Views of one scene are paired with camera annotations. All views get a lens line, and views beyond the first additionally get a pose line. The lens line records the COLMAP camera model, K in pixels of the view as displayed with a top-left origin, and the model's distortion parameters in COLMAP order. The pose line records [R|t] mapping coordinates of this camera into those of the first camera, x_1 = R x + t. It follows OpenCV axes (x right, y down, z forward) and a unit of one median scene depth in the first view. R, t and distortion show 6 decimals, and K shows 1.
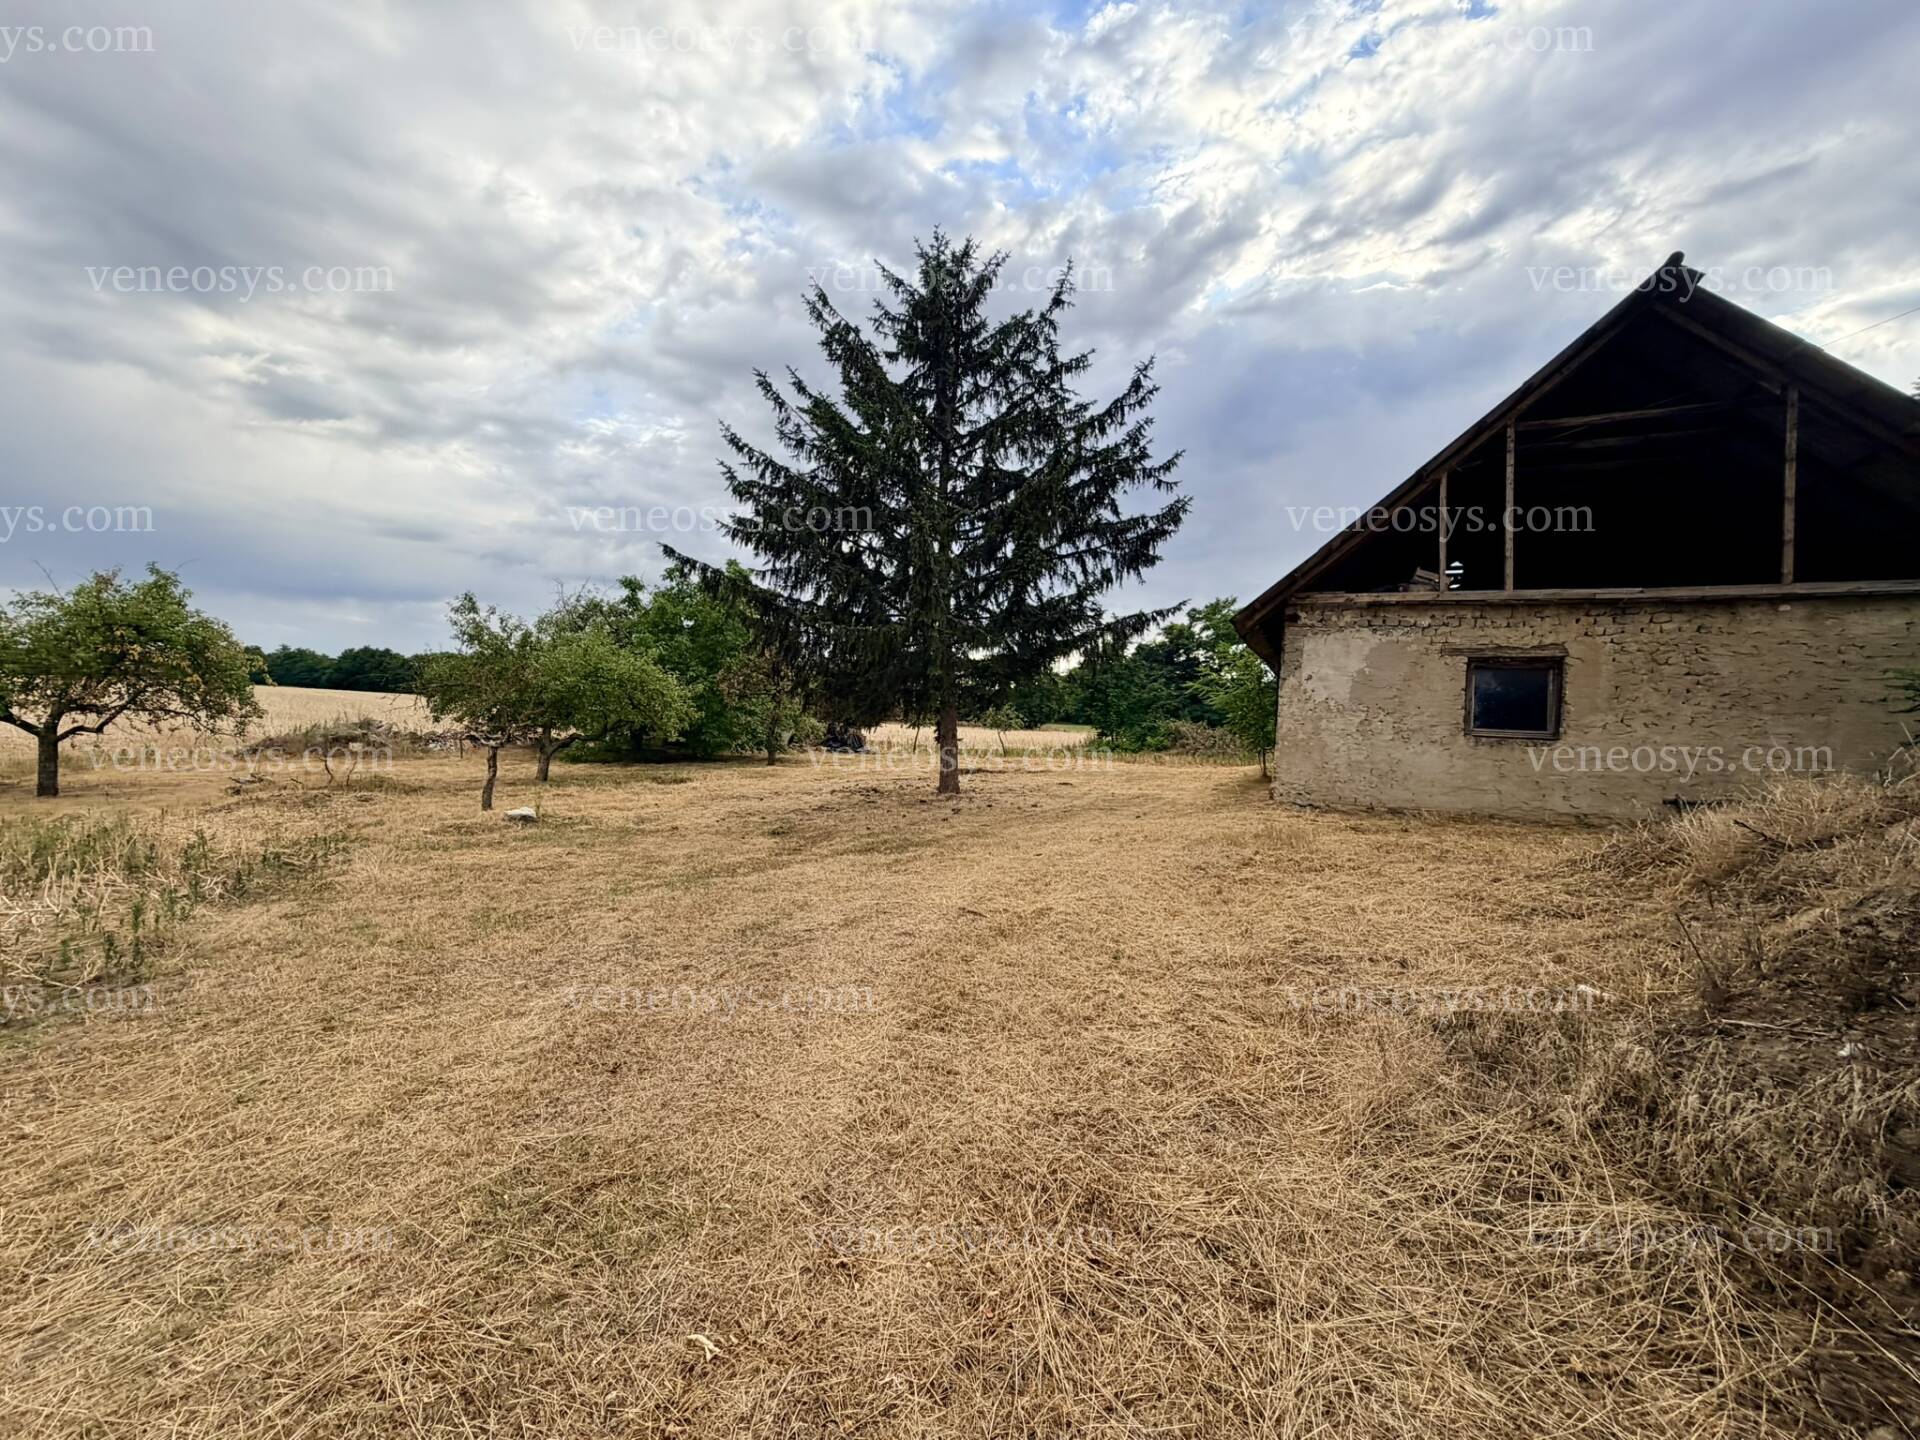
lens RADIAL K [[761.6, 0, 958.6], [0, 761.6, 724.4], [0, 0, 1]] dist [0.001990, 0.000413]
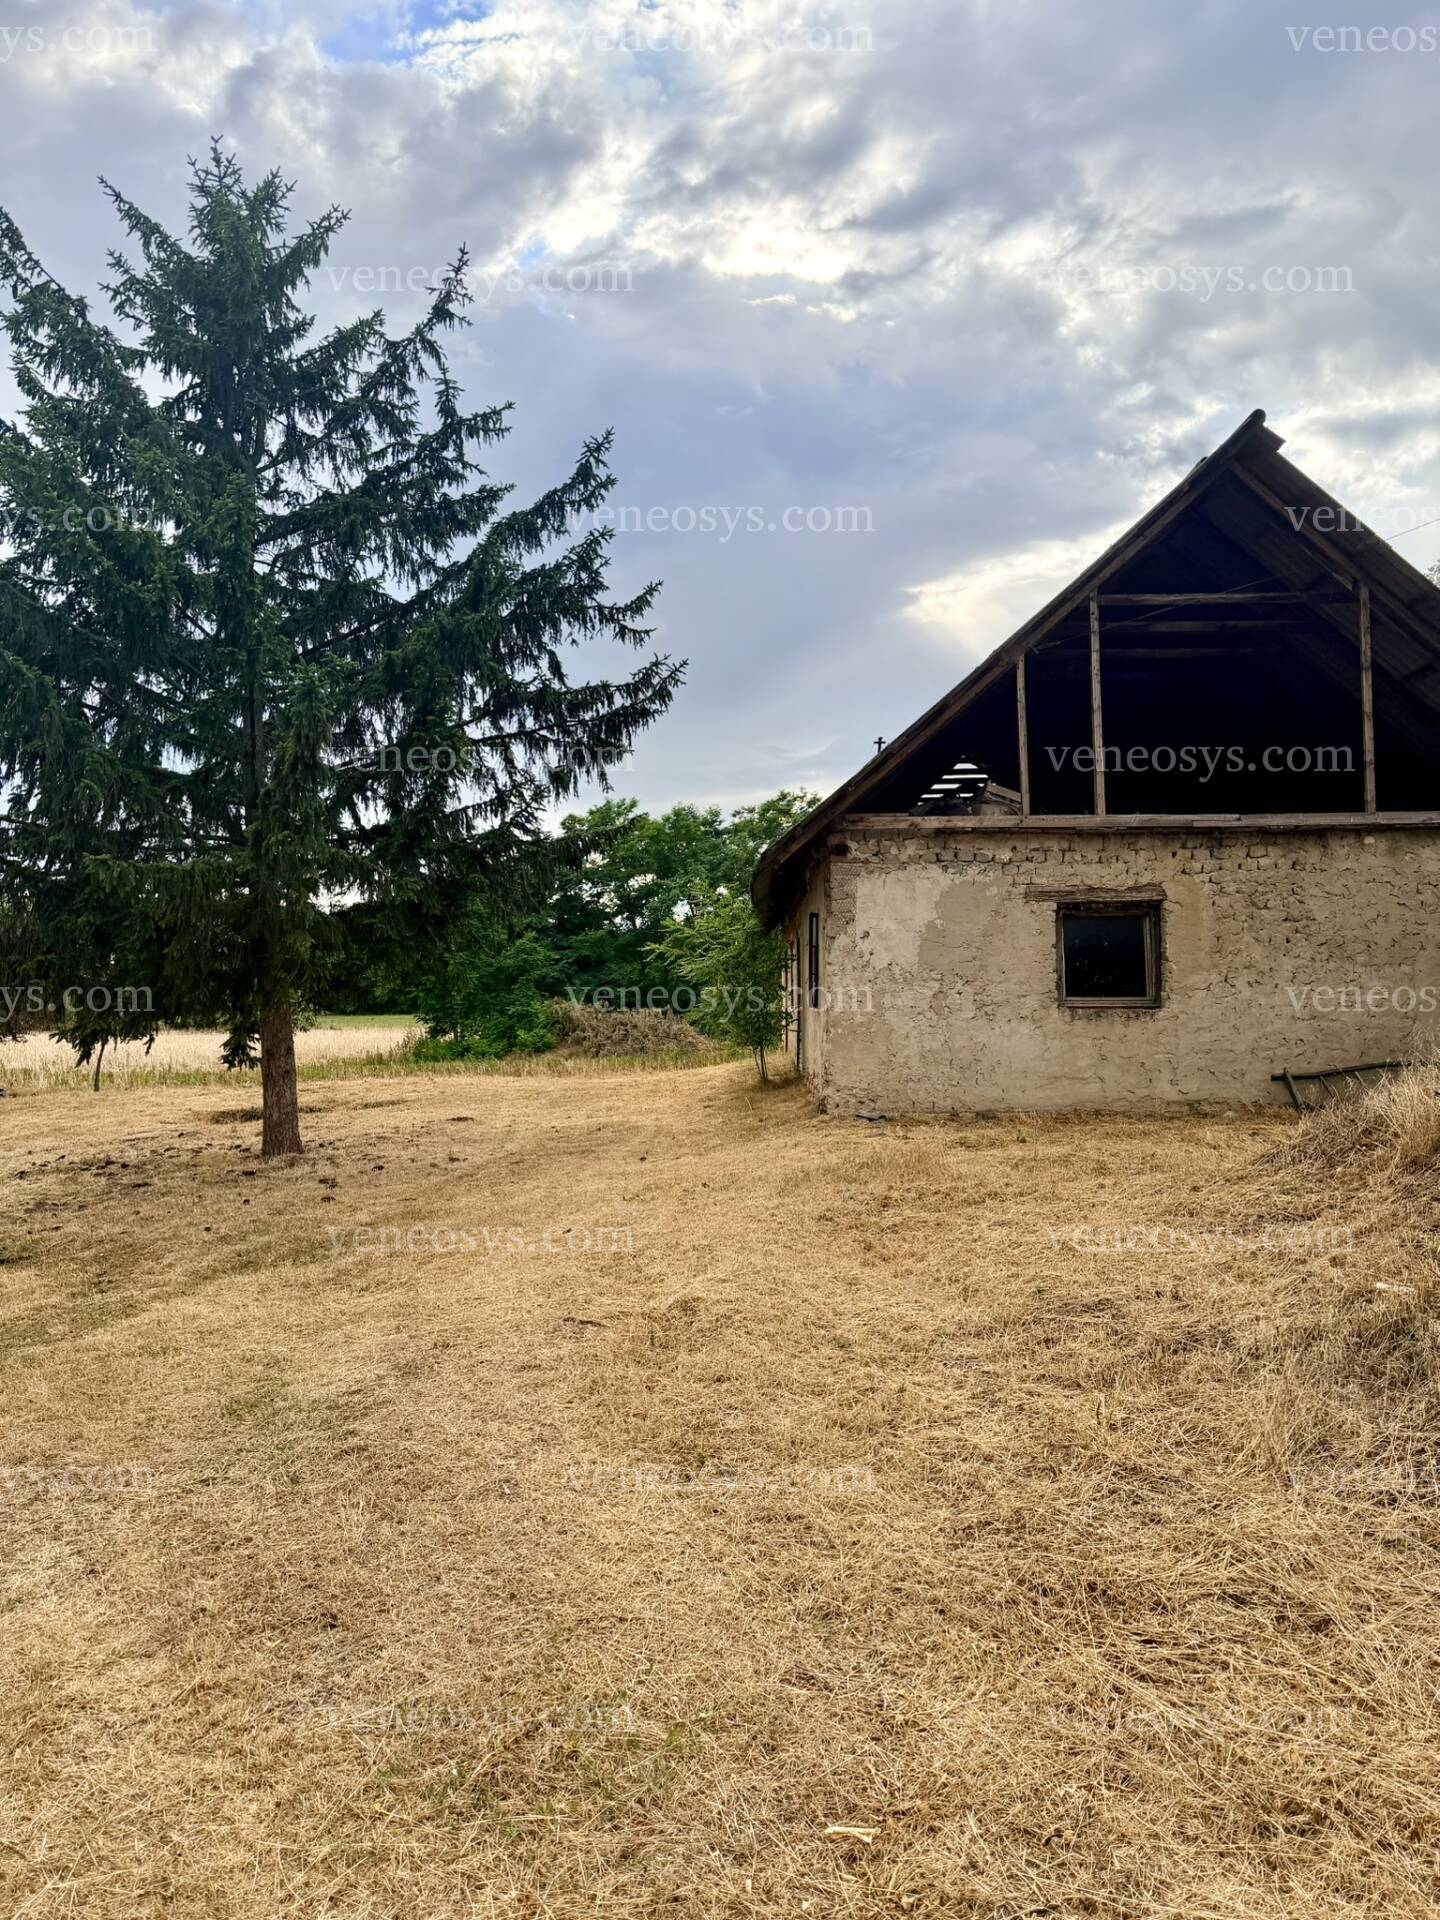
lens RADIAL K [[1361.4, 0, 687.0], [0, 1361.4, 987.7], [0, 0, 1]] dist [0.114262, -0.176021]
pose [[0.903098, -0.044156, 0.427158, -0.221647], [0.050314, 0.998729, -0.003136, -0.017531], [-0.426476, 0.024324, 0.904172, -0.056593]]
